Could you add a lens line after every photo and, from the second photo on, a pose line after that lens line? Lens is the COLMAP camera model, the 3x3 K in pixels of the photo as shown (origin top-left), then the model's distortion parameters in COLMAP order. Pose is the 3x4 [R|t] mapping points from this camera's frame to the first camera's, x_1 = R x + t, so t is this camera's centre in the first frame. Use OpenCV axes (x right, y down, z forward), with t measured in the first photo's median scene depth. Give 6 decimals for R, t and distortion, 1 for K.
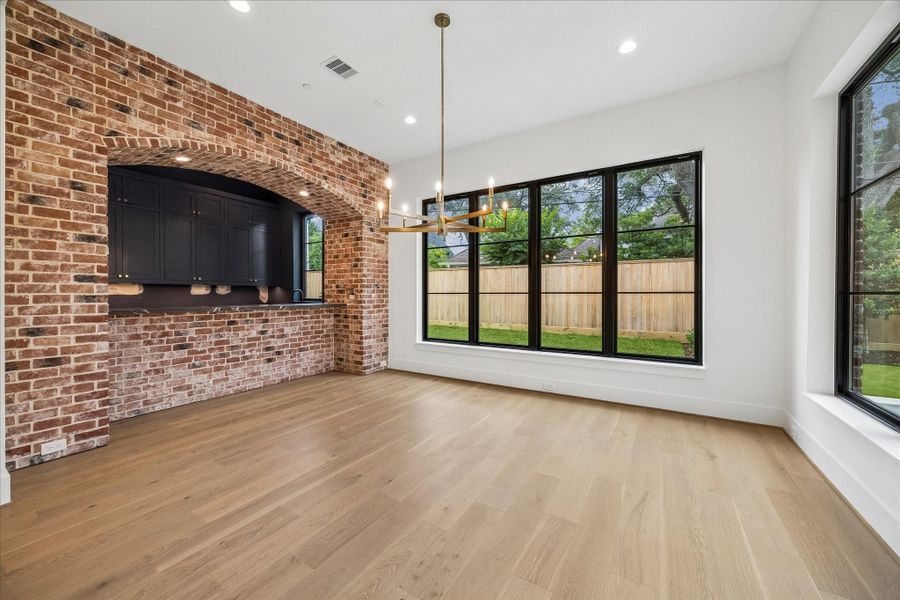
lens RADIAL K [[344.4, 0, 449.6], [0, 344.4, 296.5], [0, 0, 1]] dist [-0.002330, 0.000016]
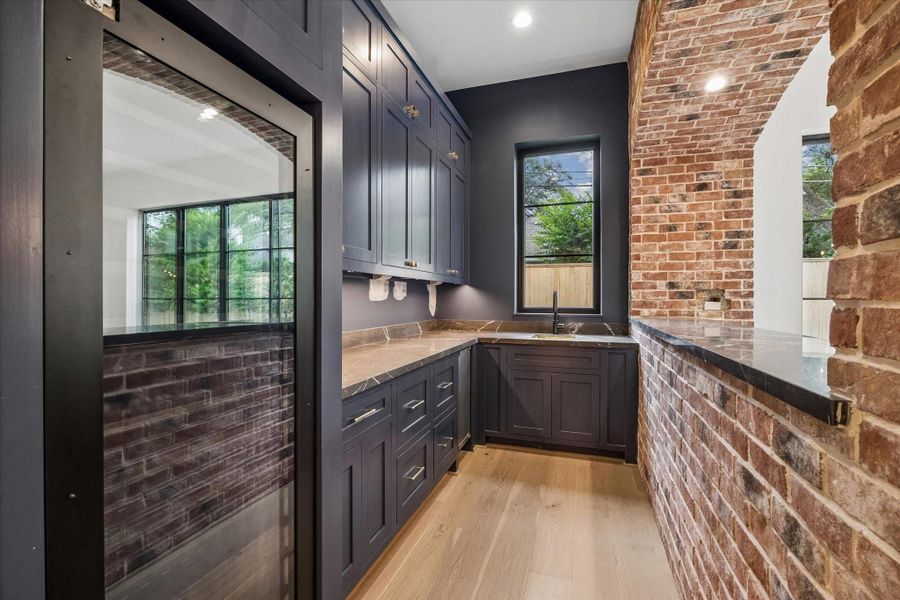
lens RADIAL K [[375.6, 0, 449.6], [0, 375.6, 294.8], [0, 0, 1]] dist [-0.009140, -0.000156]
pose [[0.974357, -0.003122, 0.224985, -0.799525], [0.004616, 0.999971, -0.006112, -0.013238], [-0.224960, 0.006994, 0.974343, 0.535240]]
